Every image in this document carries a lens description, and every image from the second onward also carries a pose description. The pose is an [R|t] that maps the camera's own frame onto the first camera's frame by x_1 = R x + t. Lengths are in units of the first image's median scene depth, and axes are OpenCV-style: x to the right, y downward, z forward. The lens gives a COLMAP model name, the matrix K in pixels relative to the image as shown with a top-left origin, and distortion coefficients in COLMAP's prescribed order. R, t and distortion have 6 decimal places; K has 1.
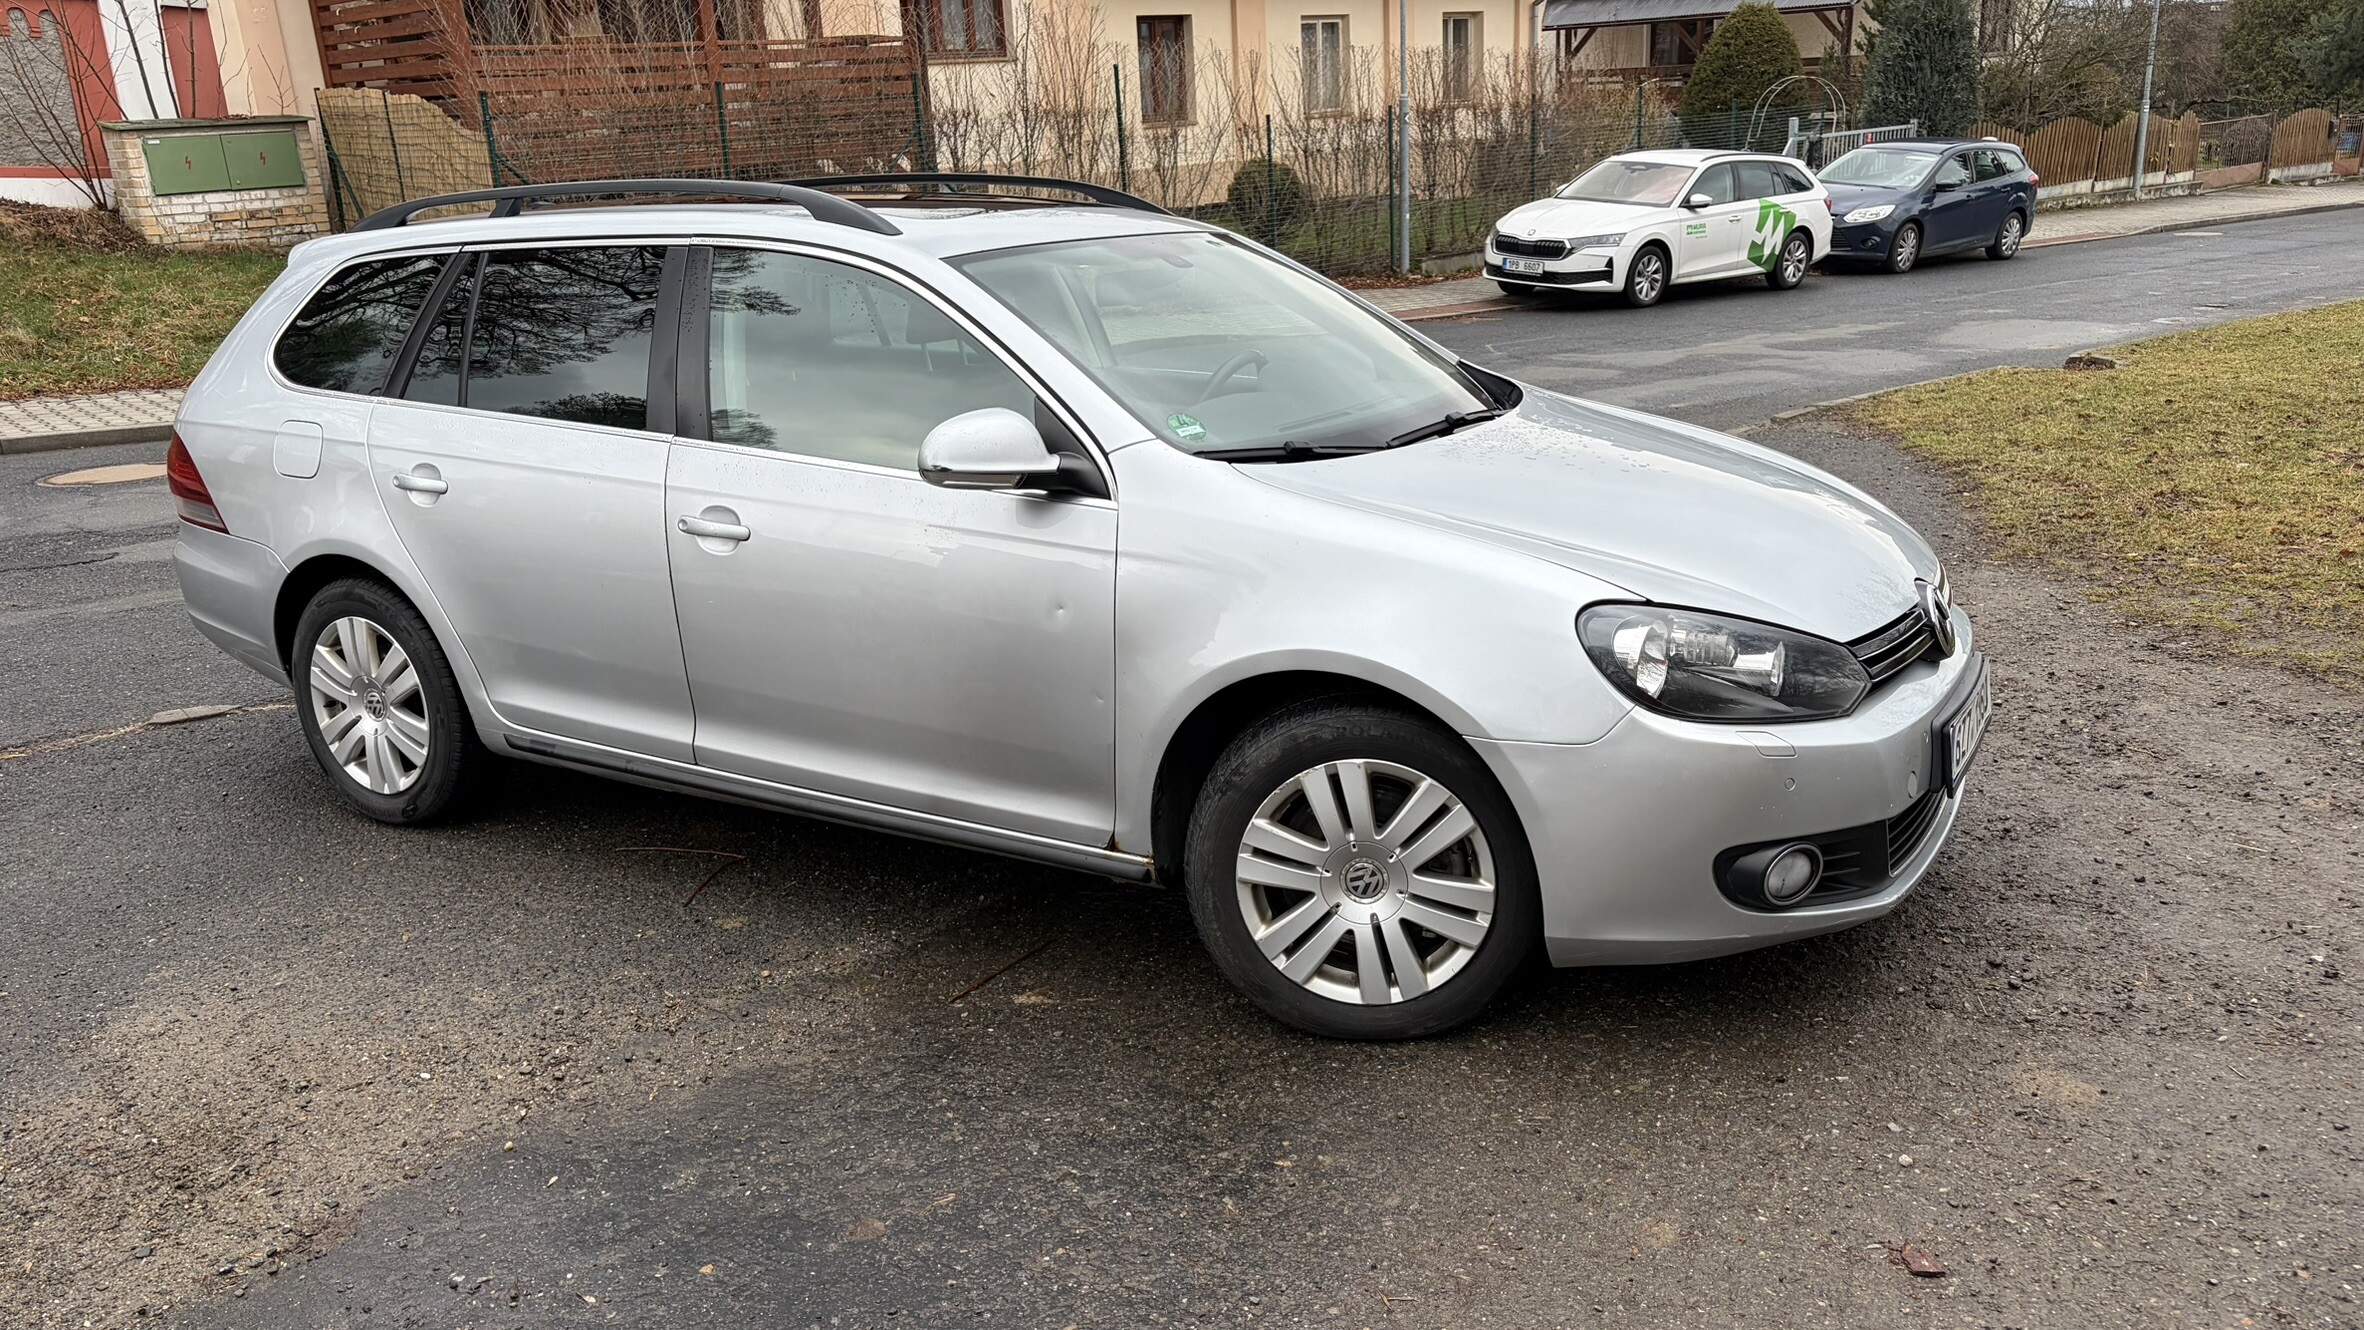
lens RADIAL K [[1798.3, 0, 1182.8], [0, 1798.3, 658.0], [0, 0, 1]] dist [0.036801, -0.024955]
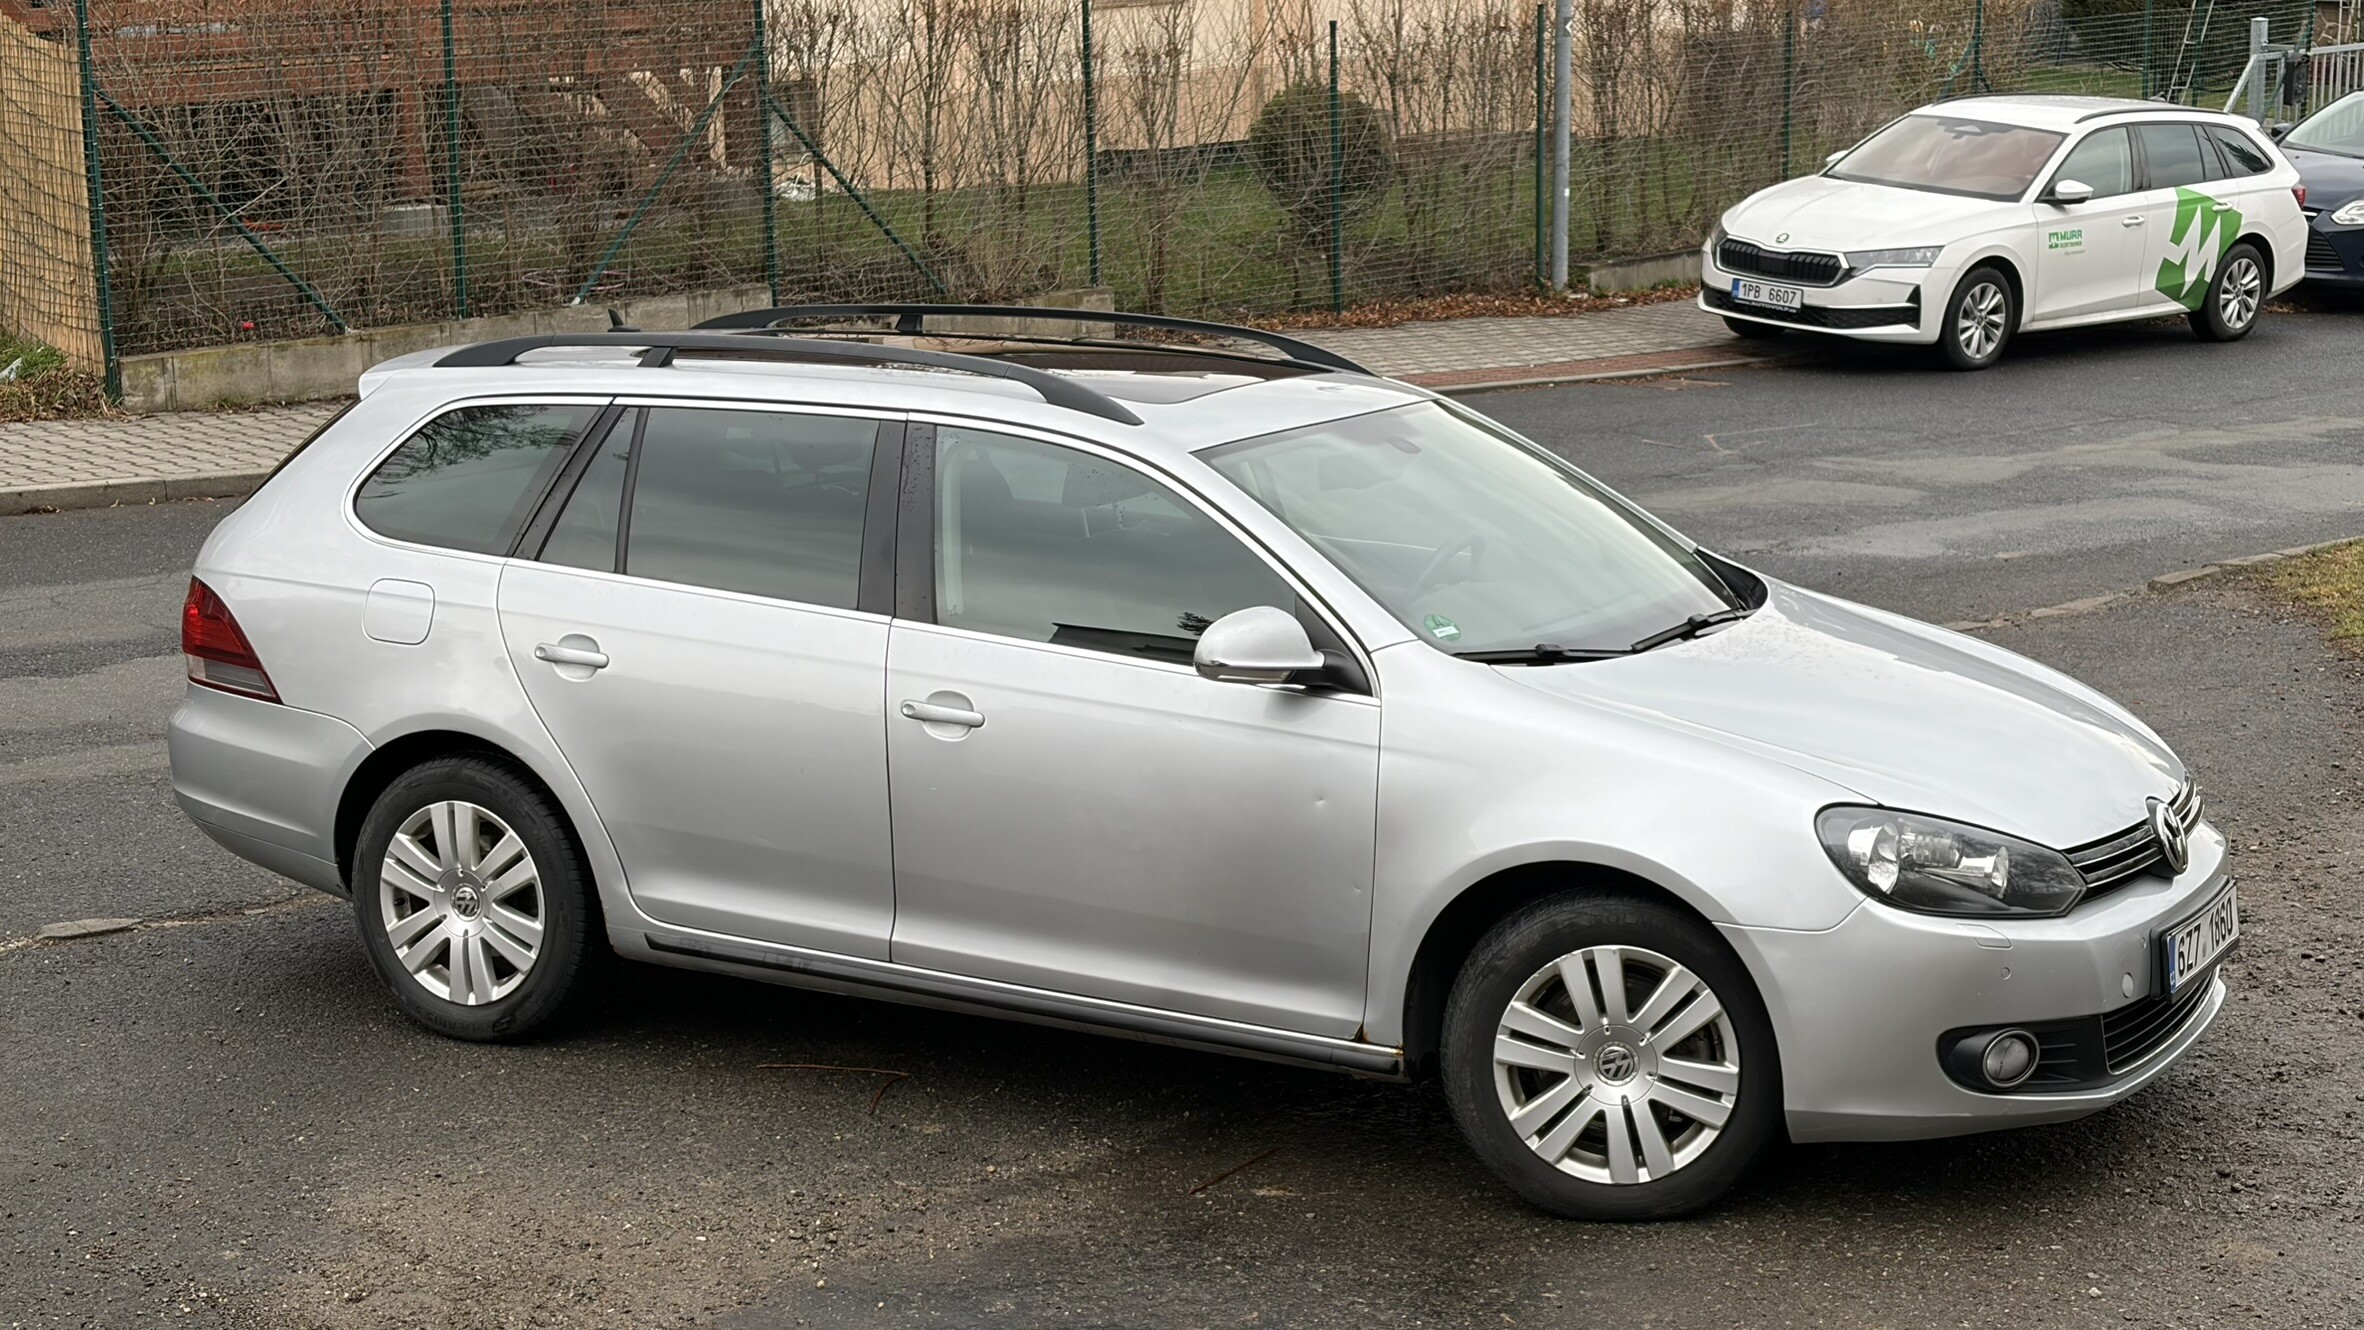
lens RADIAL K [[3567.1, 0, 1182.0], [0, 3567.1, 665.0], [0, 0, 1]] dist [0.100904, 0.005782]
pose [[0.999276, 0.028377, 0.025331, -0.176276], [-0.026009, 0.995658, -0.089375, 0.069976], [-0.027757, 0.088652, 0.995676, -0.914163]]
